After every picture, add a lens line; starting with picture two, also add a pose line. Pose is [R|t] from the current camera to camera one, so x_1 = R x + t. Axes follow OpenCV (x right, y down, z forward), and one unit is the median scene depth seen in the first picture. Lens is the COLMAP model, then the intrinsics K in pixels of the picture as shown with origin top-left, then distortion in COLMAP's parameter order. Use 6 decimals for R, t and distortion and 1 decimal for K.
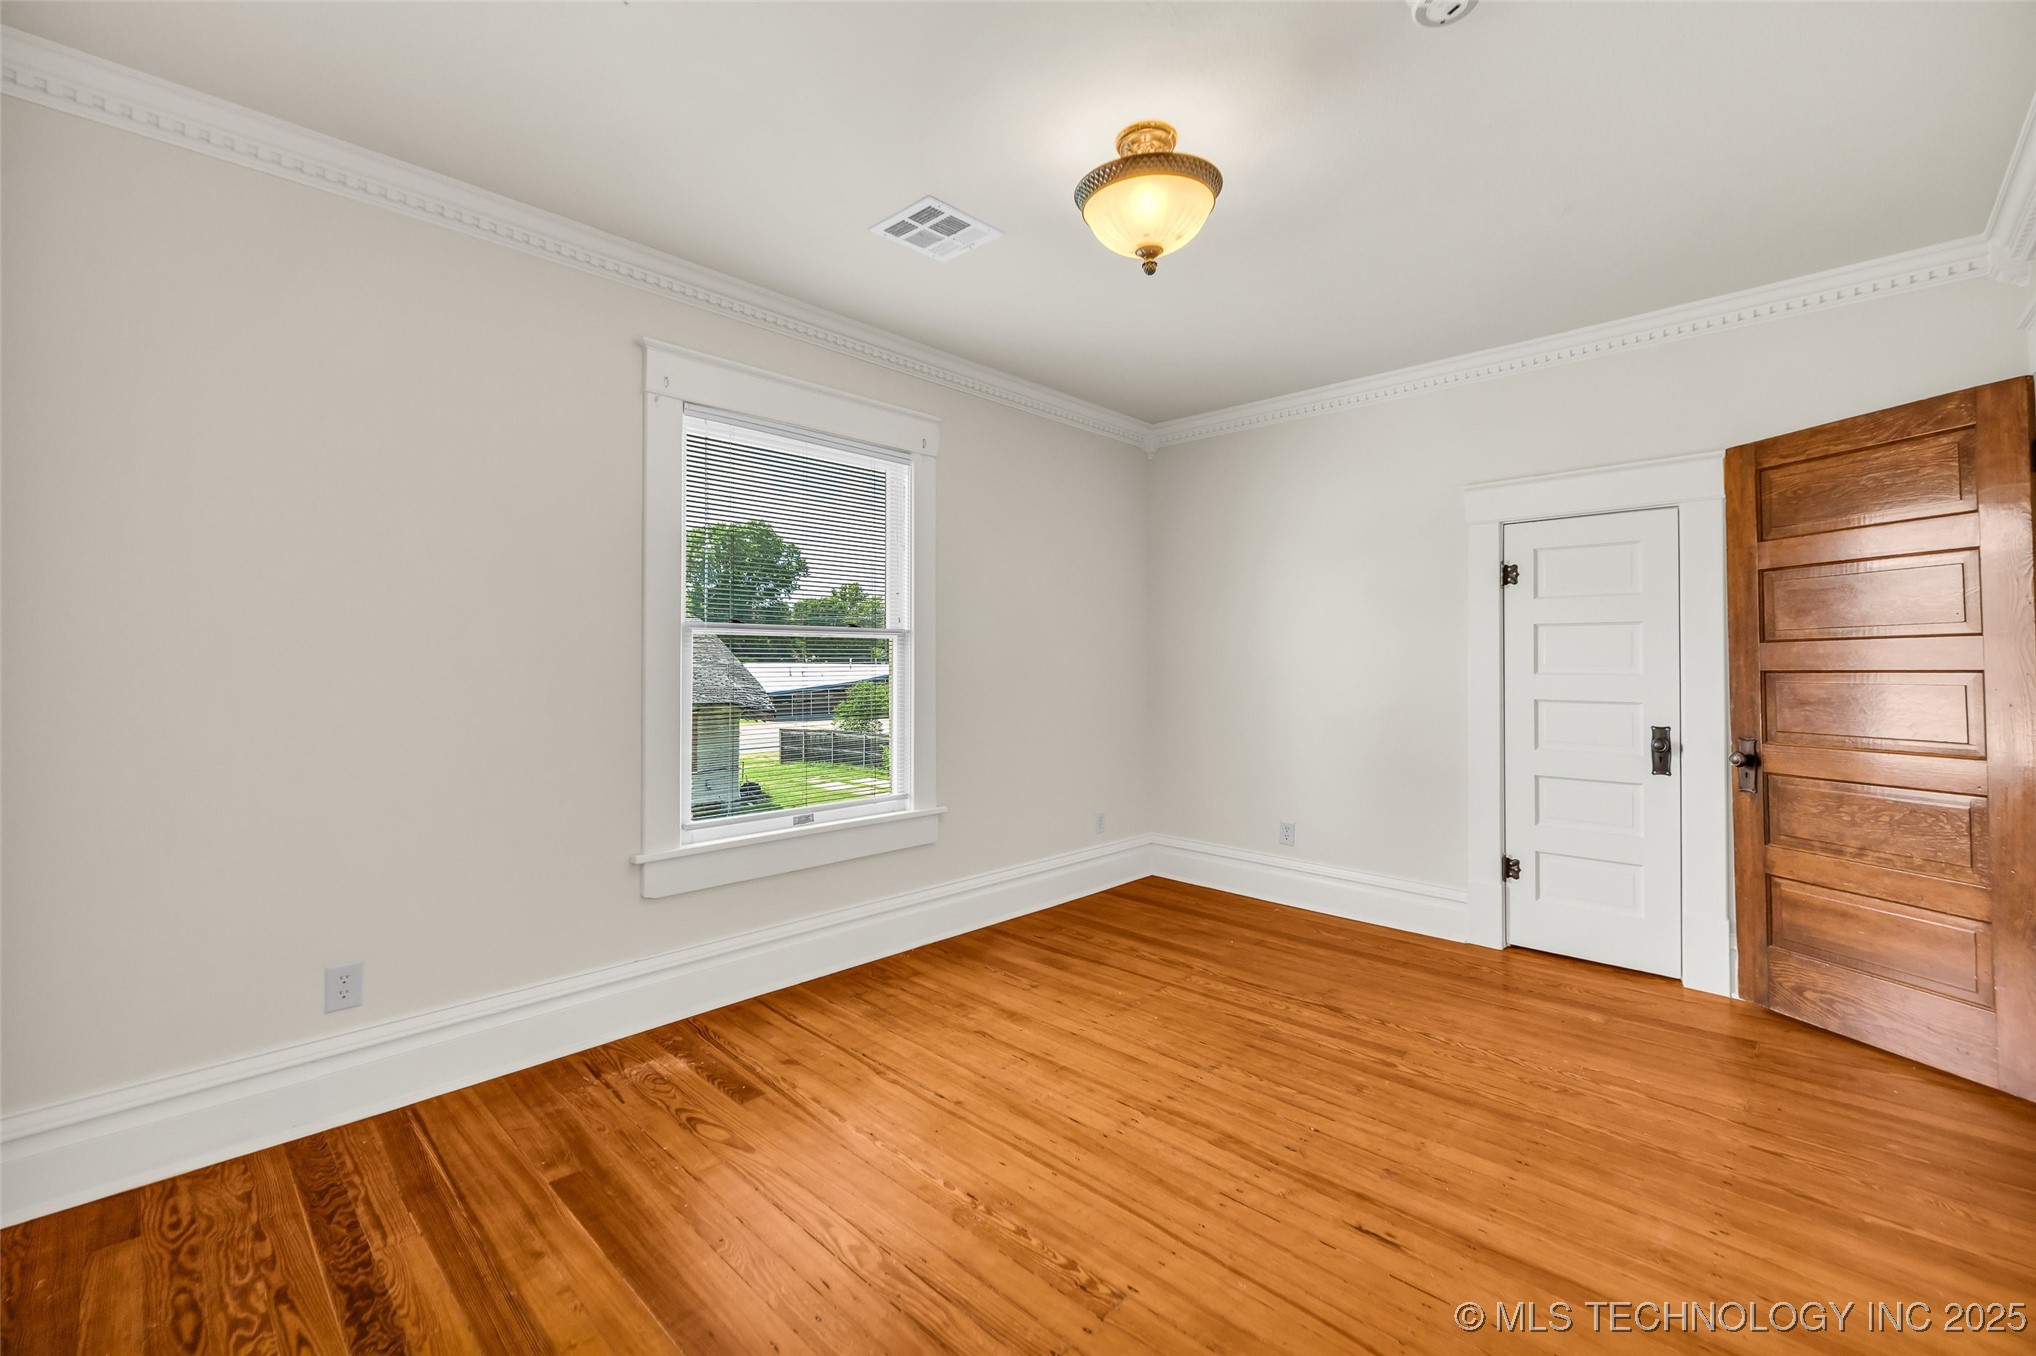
lens RADIAL K [[854.9, 0, 1023.4], [0, 854.9, 663.7], [0, 0, 1]] dist [0.003539, 0.000340]
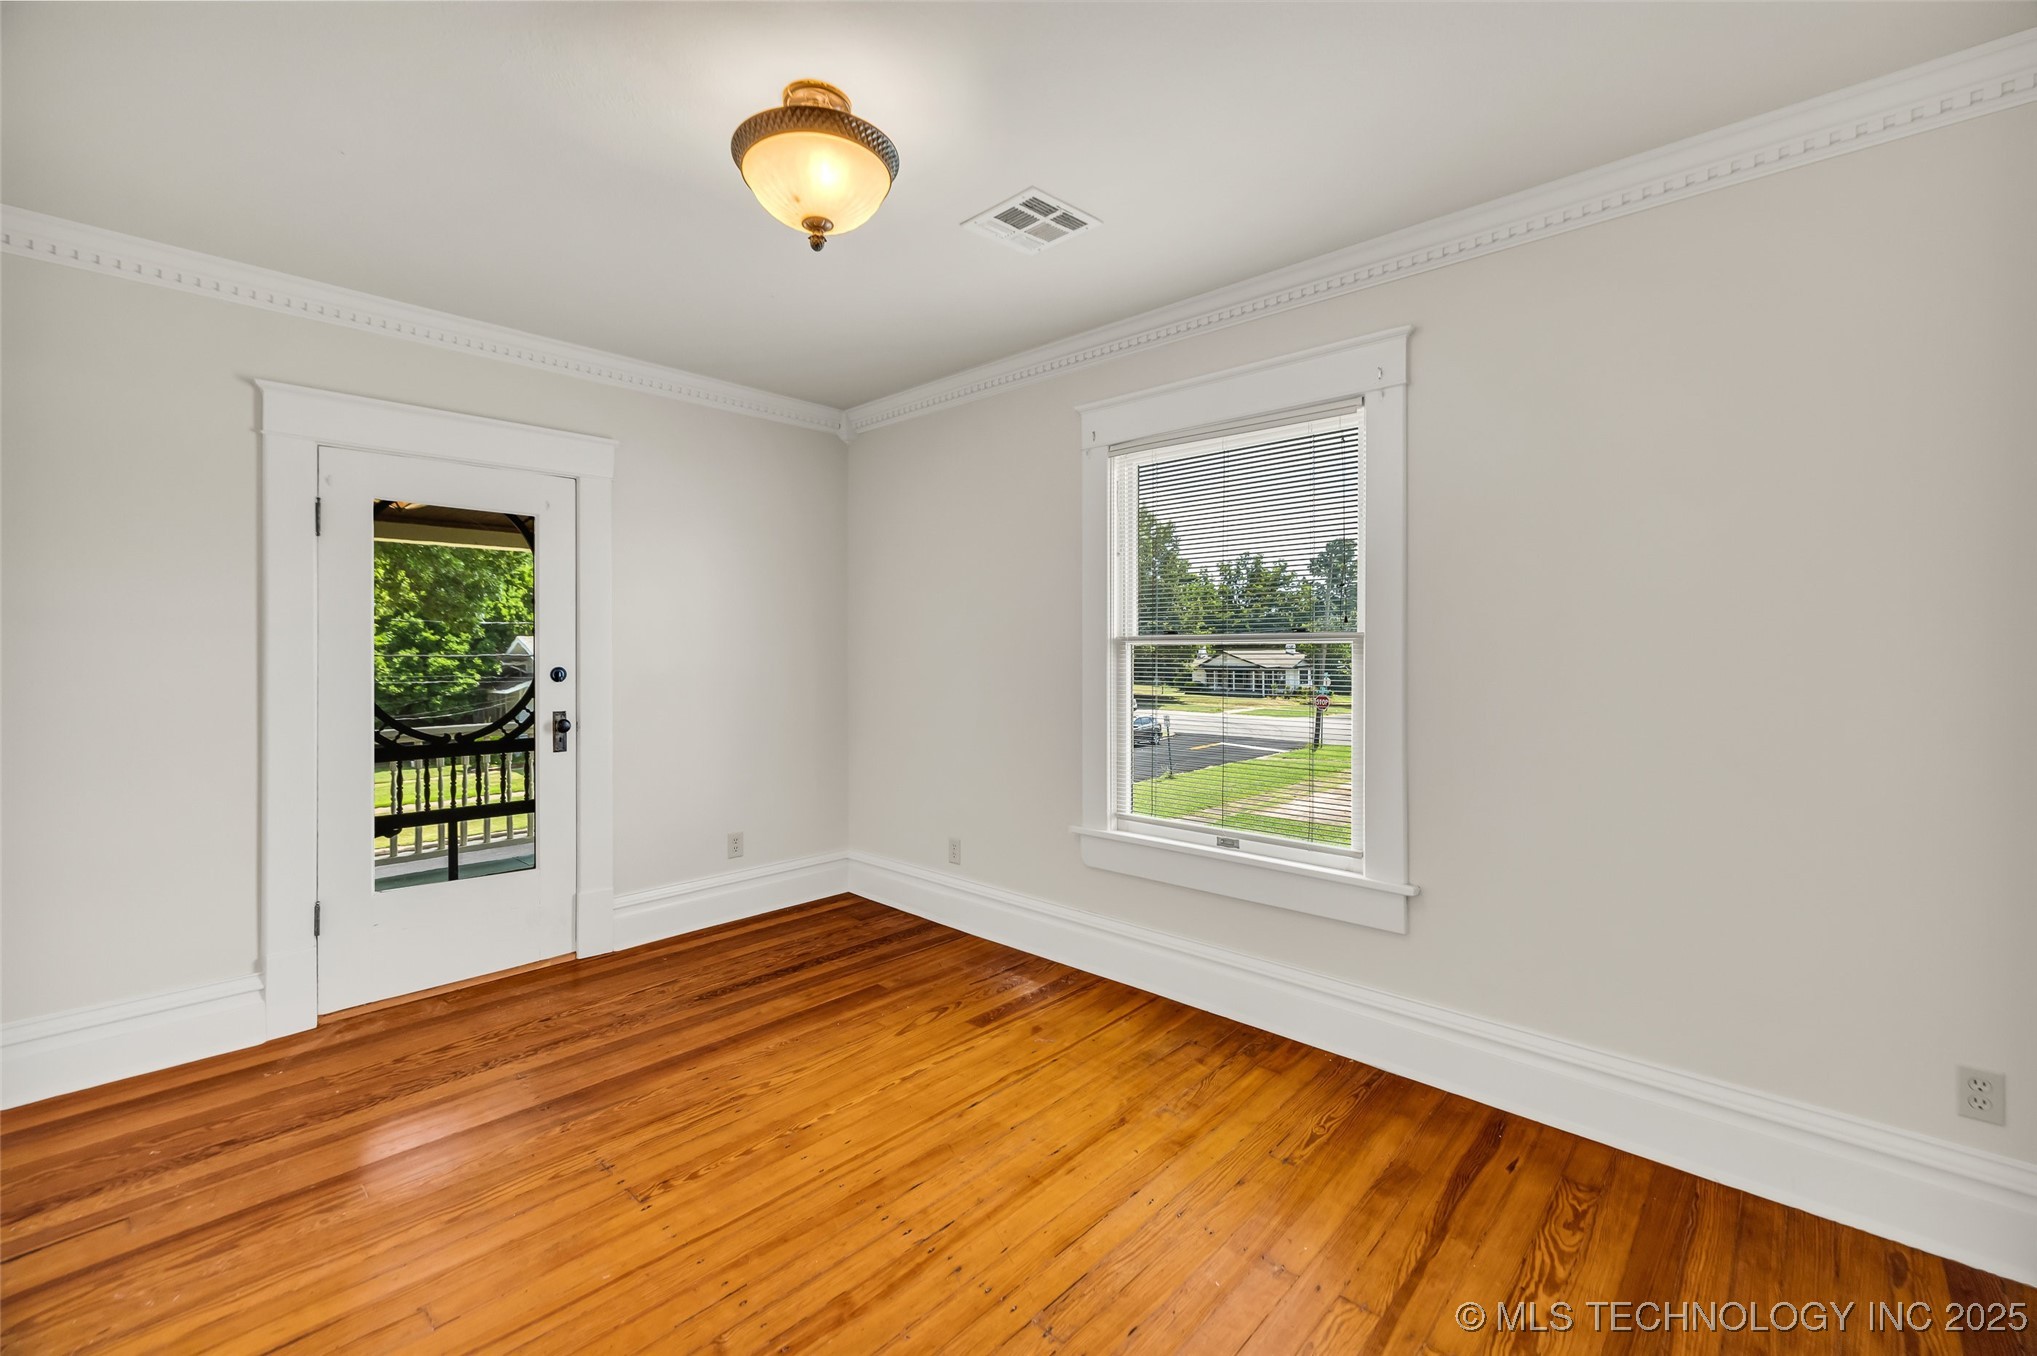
lens RADIAL K [[855.4, 0, 1024.0], [0, 855.4, 664.3], [0, 0, 1]] dist [0.003539, 0.000340]
pose [[0.012627, 0.011500, -0.999854, 0.817338], [-0.007278, 0.999908, 0.011409, -0.025246], [0.999894, 0.007133, 0.012710, 0.935706]]
